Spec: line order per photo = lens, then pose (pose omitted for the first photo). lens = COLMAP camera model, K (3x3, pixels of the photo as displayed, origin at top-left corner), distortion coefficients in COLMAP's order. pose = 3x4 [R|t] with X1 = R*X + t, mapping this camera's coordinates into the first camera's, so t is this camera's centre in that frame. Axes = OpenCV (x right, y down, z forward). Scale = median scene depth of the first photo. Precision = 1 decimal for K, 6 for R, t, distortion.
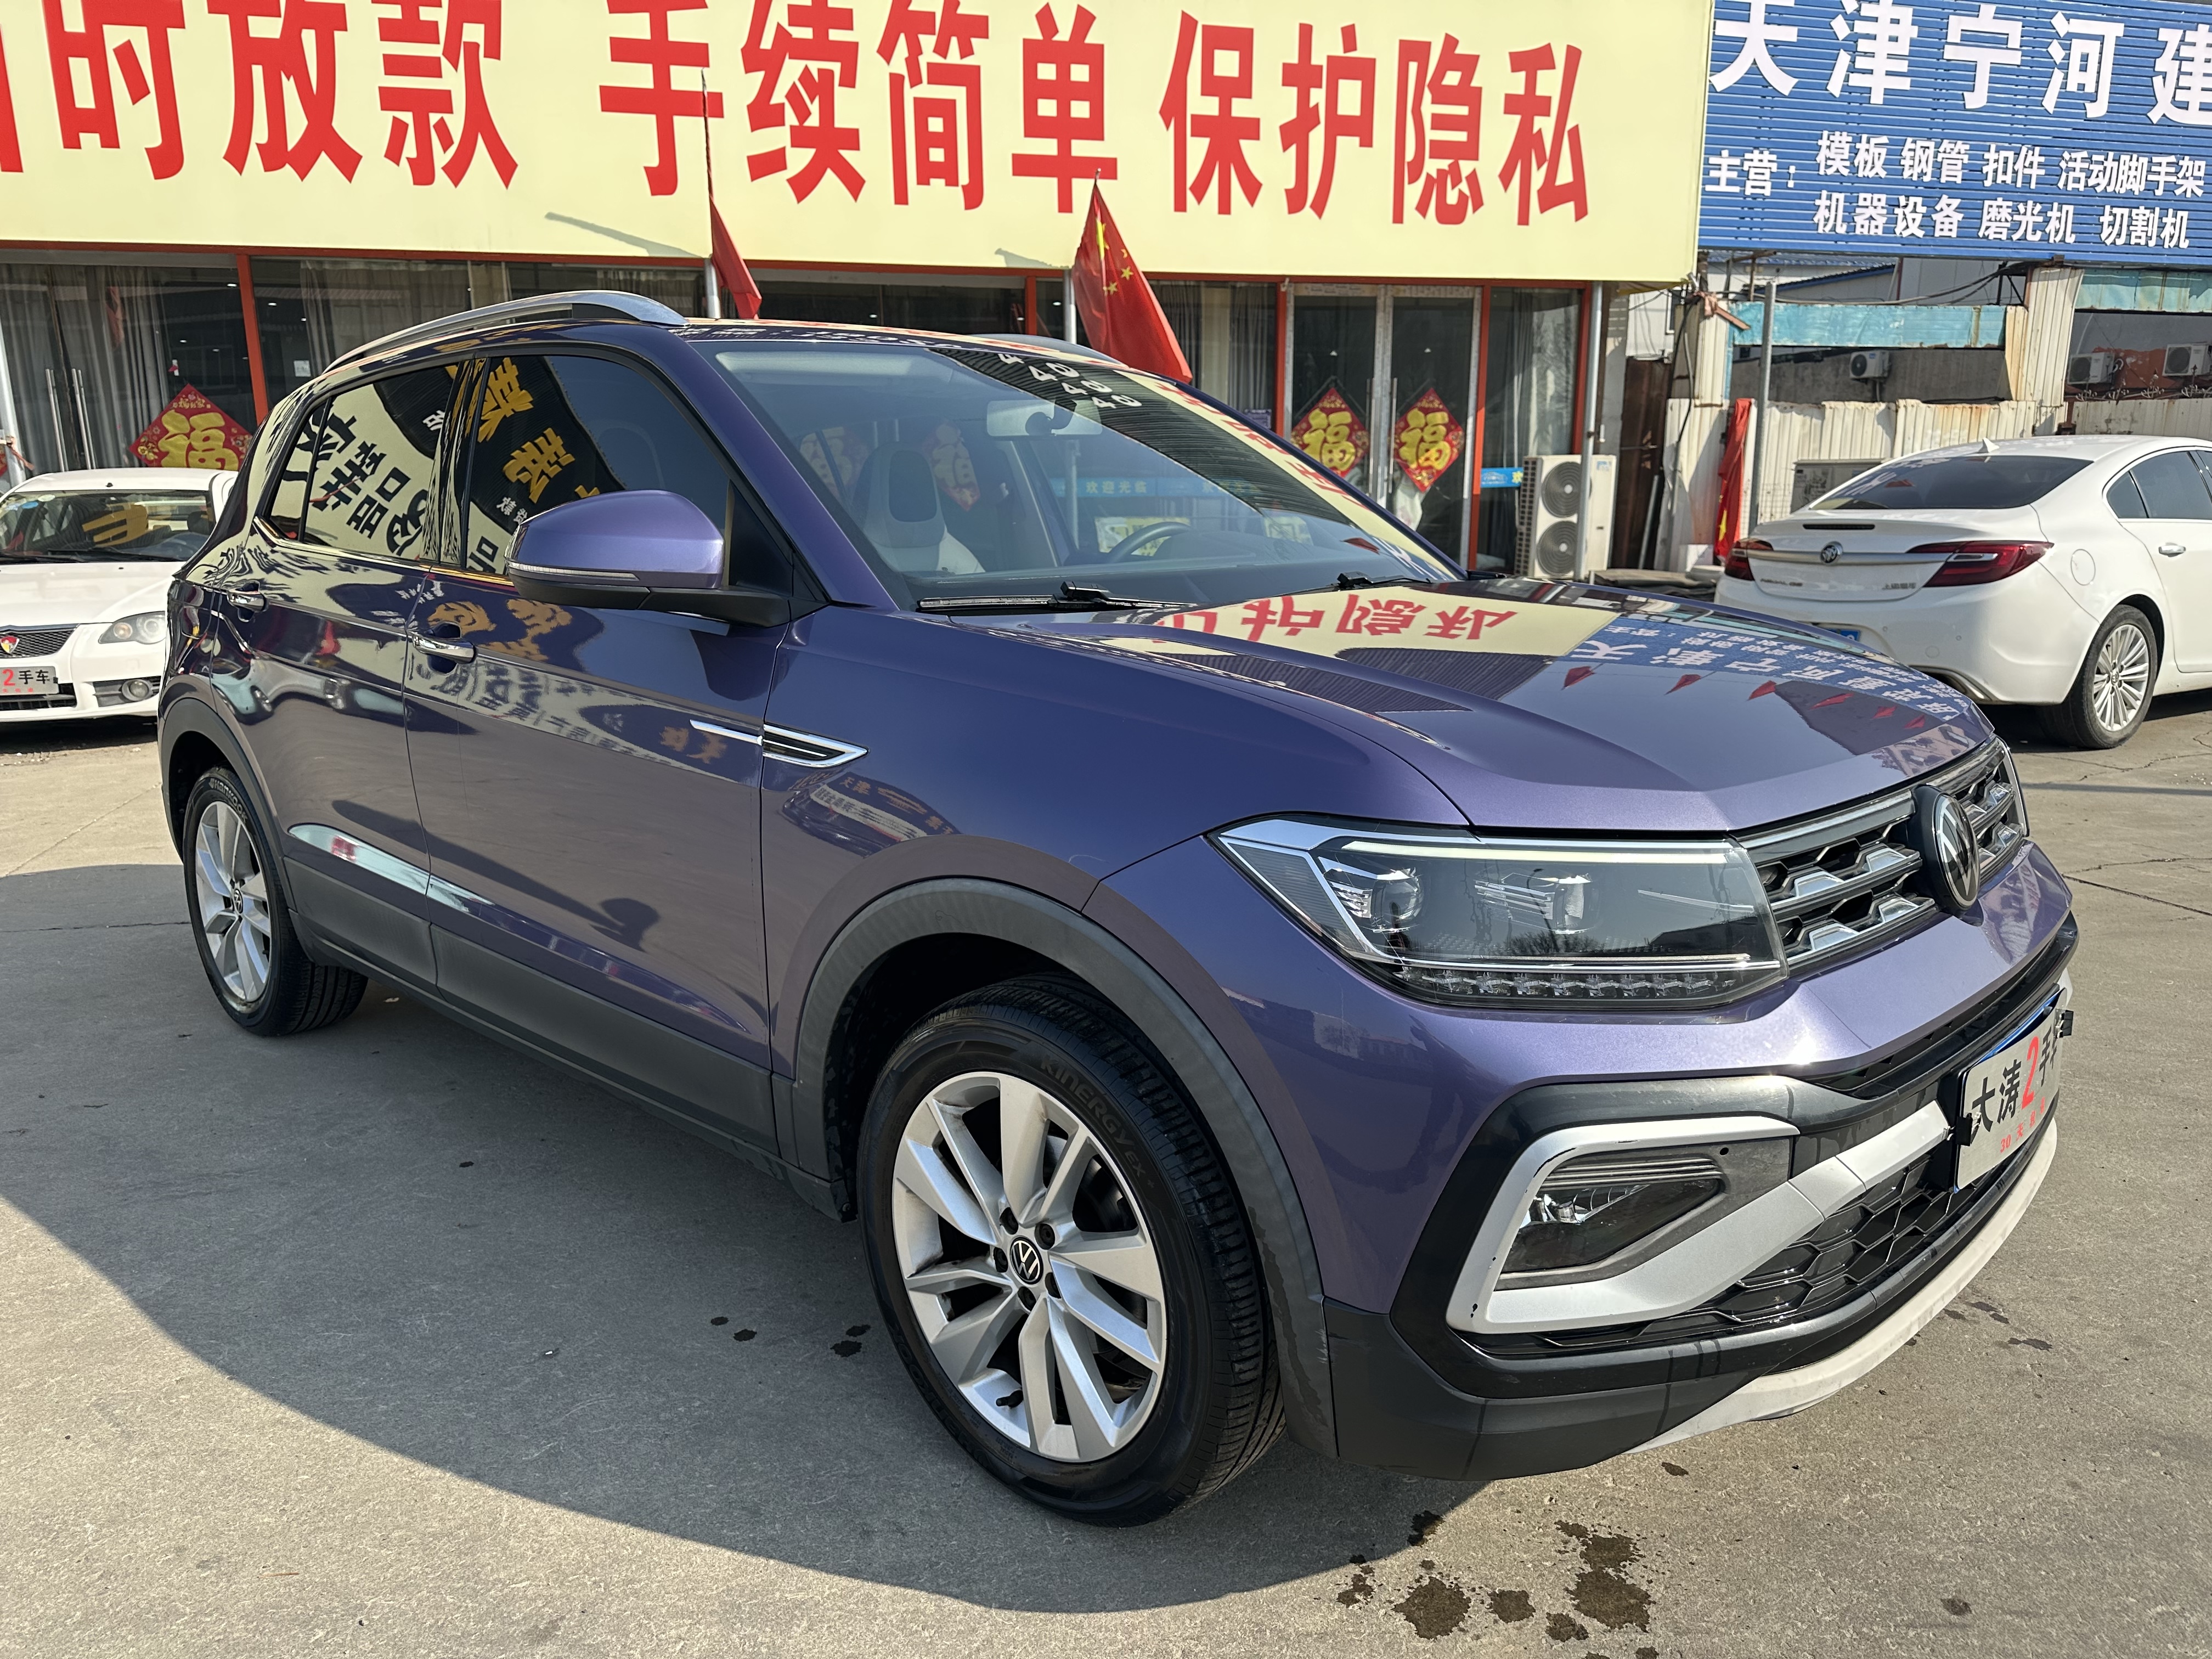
lens RADIAL K [[1552.5, 0, 1103.9], [0, 1552.5, 854.7], [0, 0, 1]] dist [0.022215, -0.021020]
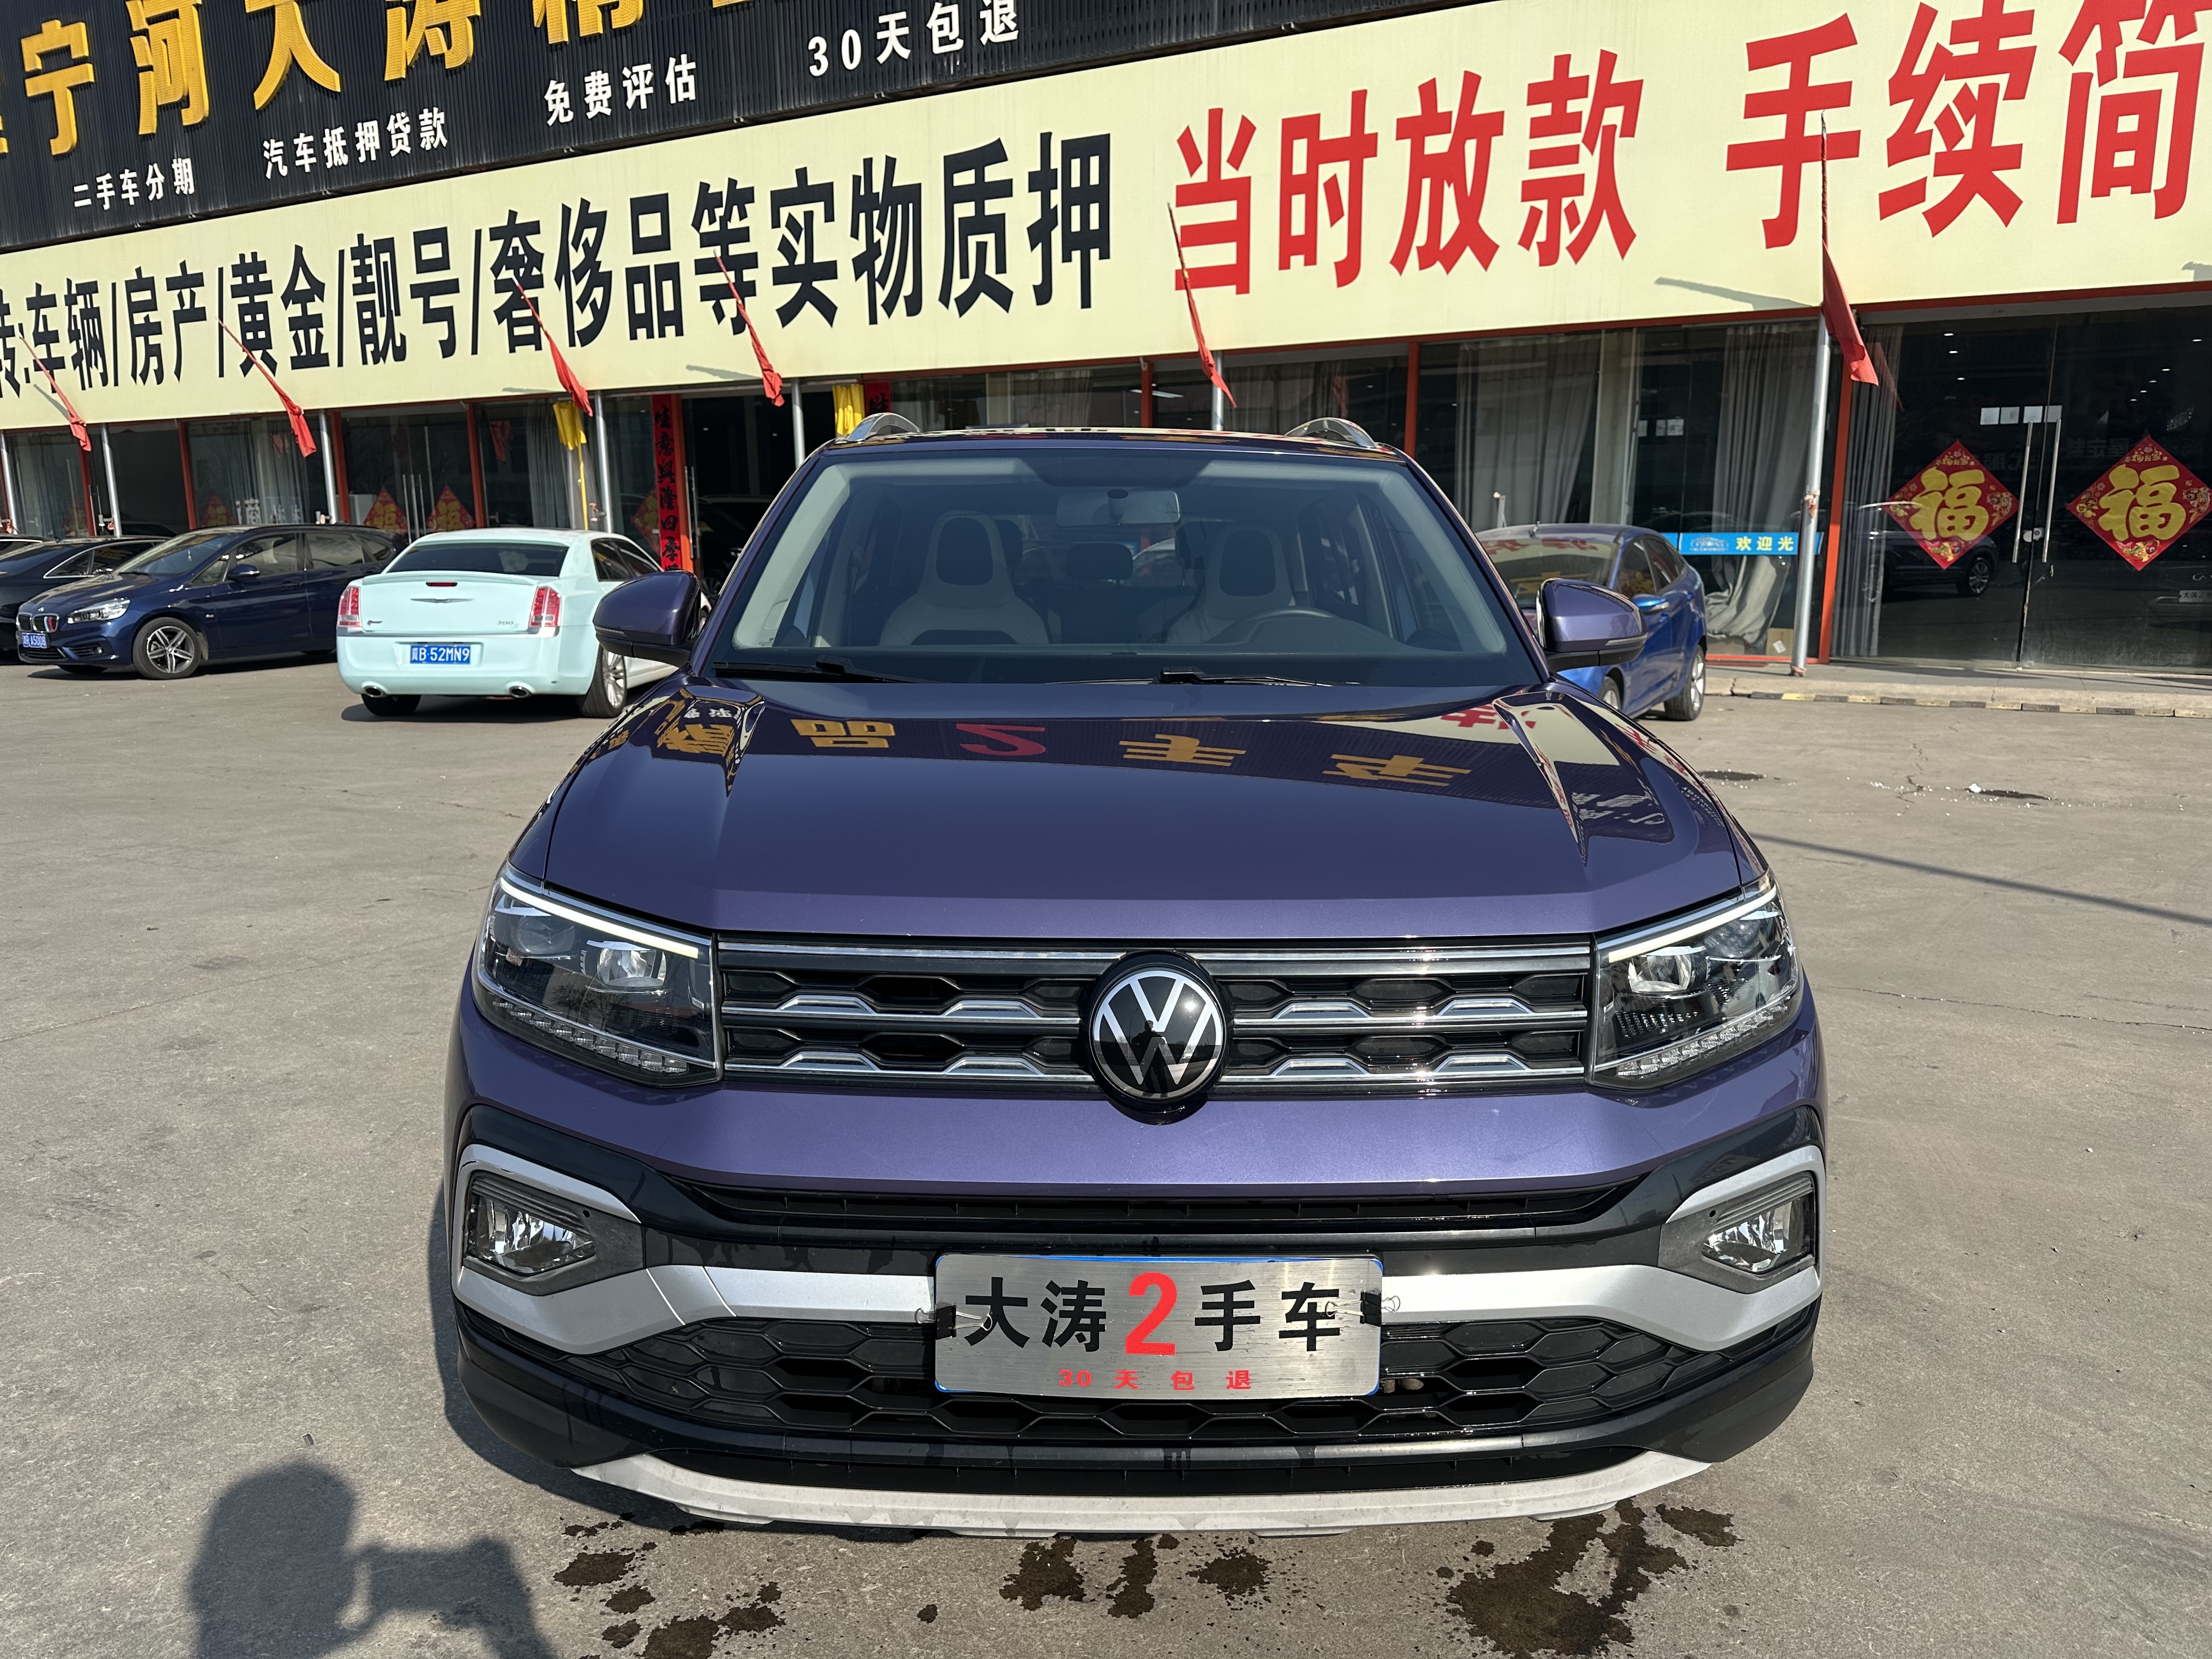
lens RADIAL K [[1553.6, 0, 1080.0], [0, 1553.6, 856.8], [0, 0, 1]] dist [0.000281, -0.006226]
pose [[0.706585, 0.149268, -0.691706, 0.133995], [-0.170521, 0.984610, 0.038286, -0.014362], [0.686775, 0.090898, 0.721164, 0.045046]]
